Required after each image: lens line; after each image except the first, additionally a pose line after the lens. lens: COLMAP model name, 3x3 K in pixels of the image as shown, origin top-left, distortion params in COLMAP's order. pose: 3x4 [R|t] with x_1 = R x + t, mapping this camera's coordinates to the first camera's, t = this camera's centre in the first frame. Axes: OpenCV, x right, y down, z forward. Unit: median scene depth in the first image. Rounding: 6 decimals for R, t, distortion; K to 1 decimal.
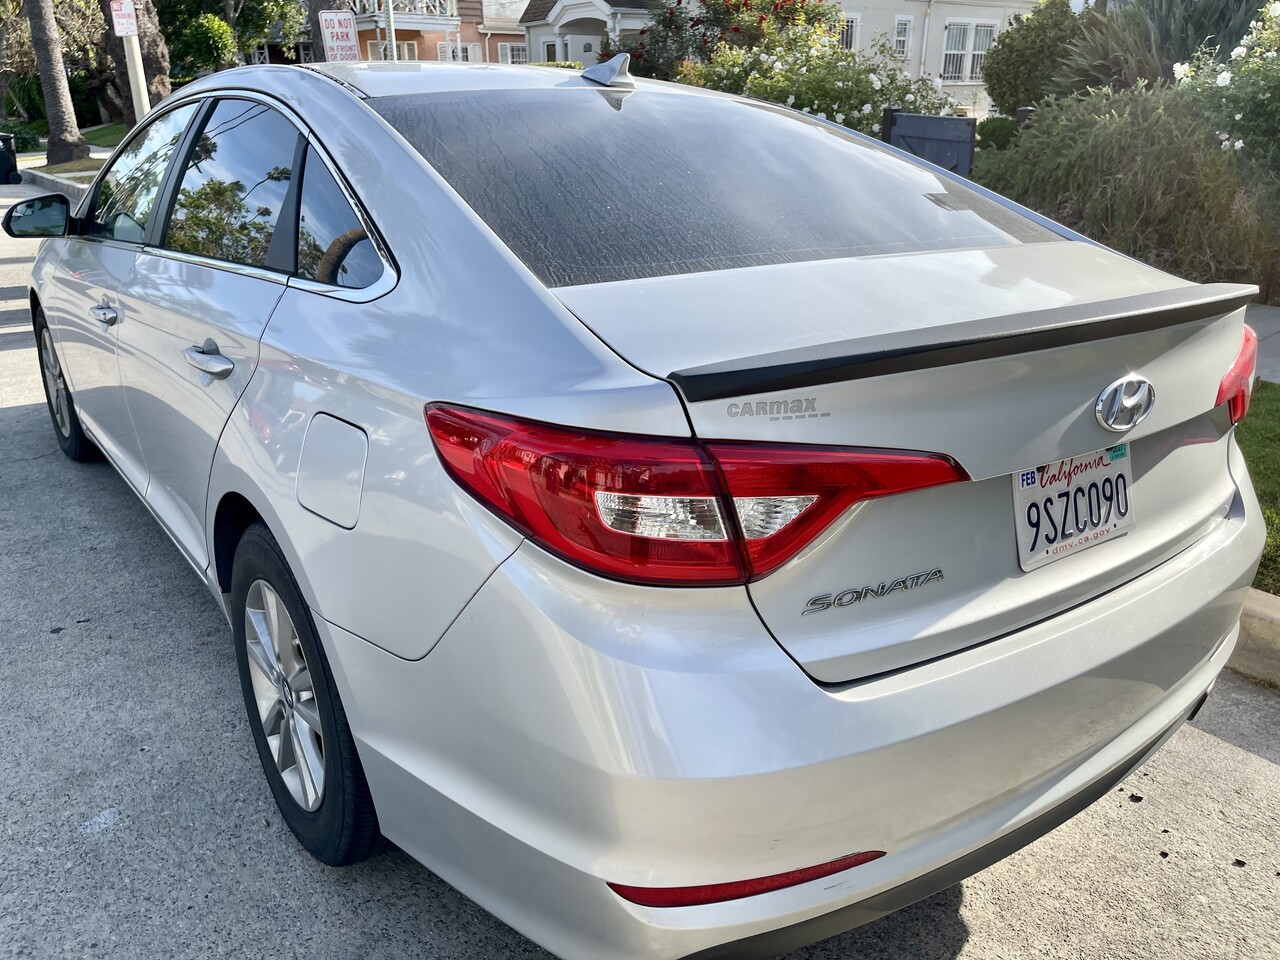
lens RADIAL K [[944.7, 0, 640.0], [0, 944.7, 480.0], [0, 0, 1]] dist [0.083074, -0.112157]
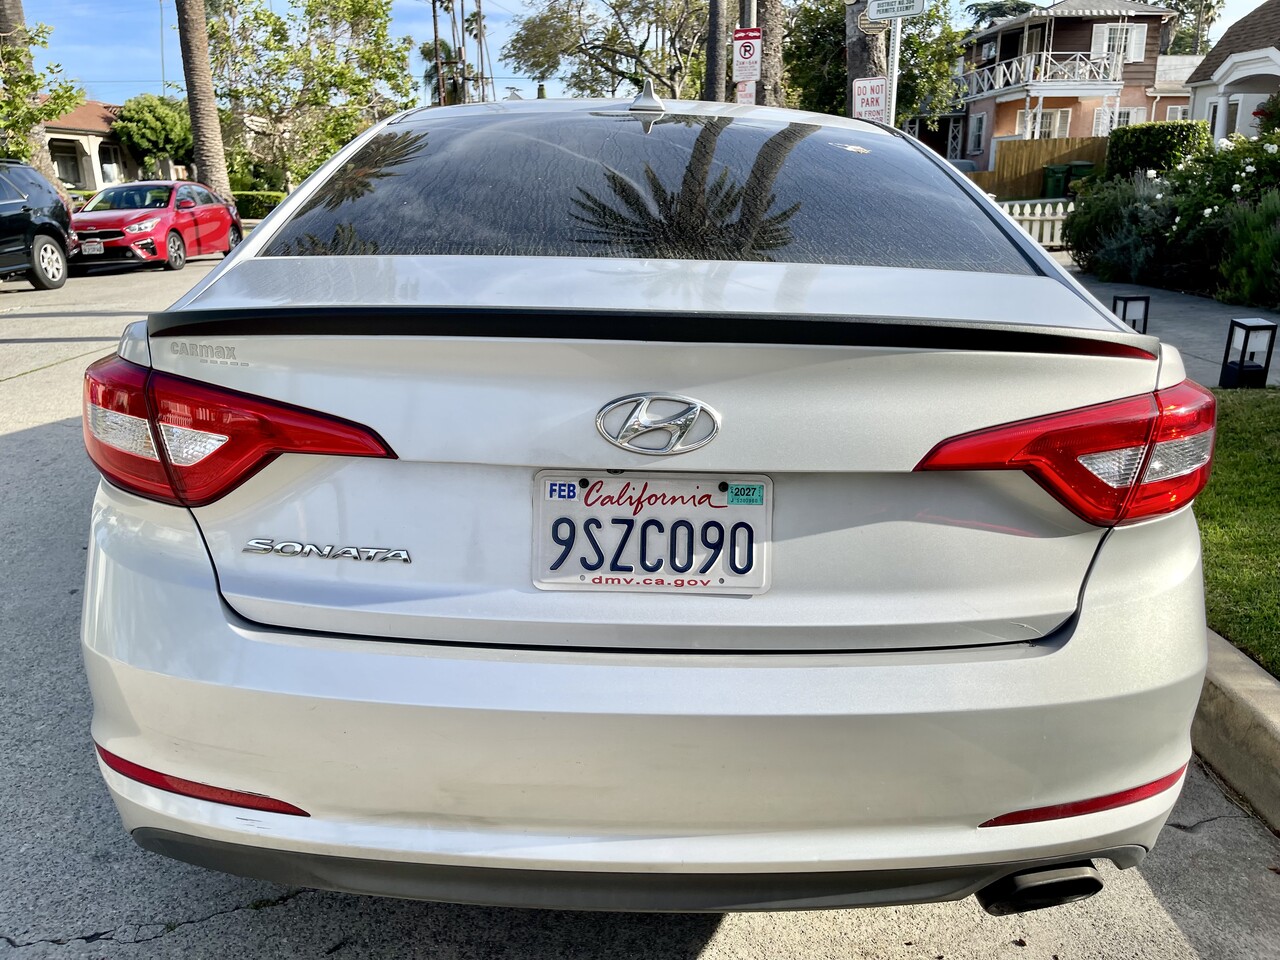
lens RADIAL K [[941.5, 0, 654.5], [0, 941.5, 479.1], [0, 0, 1]] dist [0.080327, -0.106341]
pose [[0.815066, 0.170624, -0.553674, 0.911652], [-0.206241, 0.978499, -0.002067, -0.026521], [0.541417, 0.115875, 0.832731, 0.273758]]
